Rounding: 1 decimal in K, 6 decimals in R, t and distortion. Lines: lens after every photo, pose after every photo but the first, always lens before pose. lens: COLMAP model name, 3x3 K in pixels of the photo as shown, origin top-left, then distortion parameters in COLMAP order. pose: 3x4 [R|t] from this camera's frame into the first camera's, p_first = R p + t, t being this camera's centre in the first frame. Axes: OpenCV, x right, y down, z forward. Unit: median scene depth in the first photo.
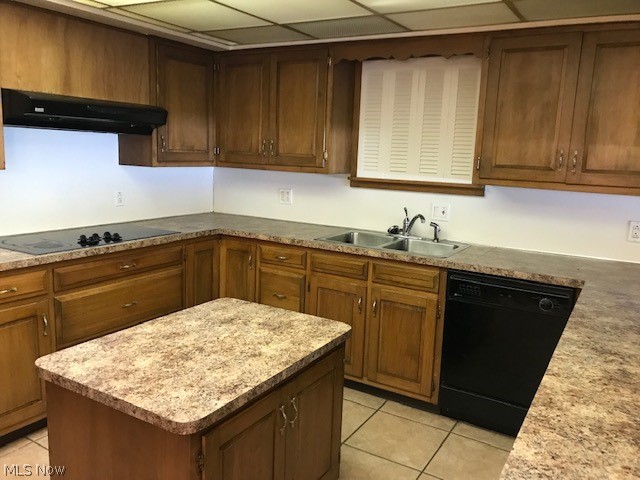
lens RADIAL K [[528.5, 0, 320.0], [0, 528.5, 240.0], [0, 0, 1]] dist [0.091224, -0.092517]
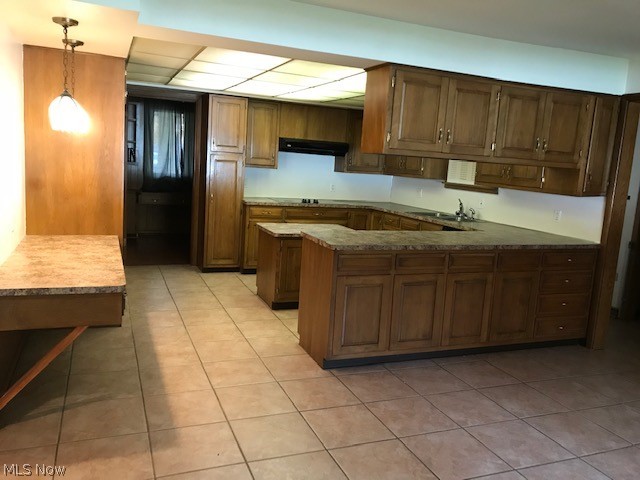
lens RADIAL K [[528.5, 0, 320.0], [0, 528.5, 240.0], [0, 0, 1]] dist [0.091224, -0.092517]
pose [[0.796808, 0.106978, -0.594687, 0.848539], [-0.142208, 0.989758, -0.012495, 0.158340], [0.587259, 0.094525, 0.803860, -0.663006]]
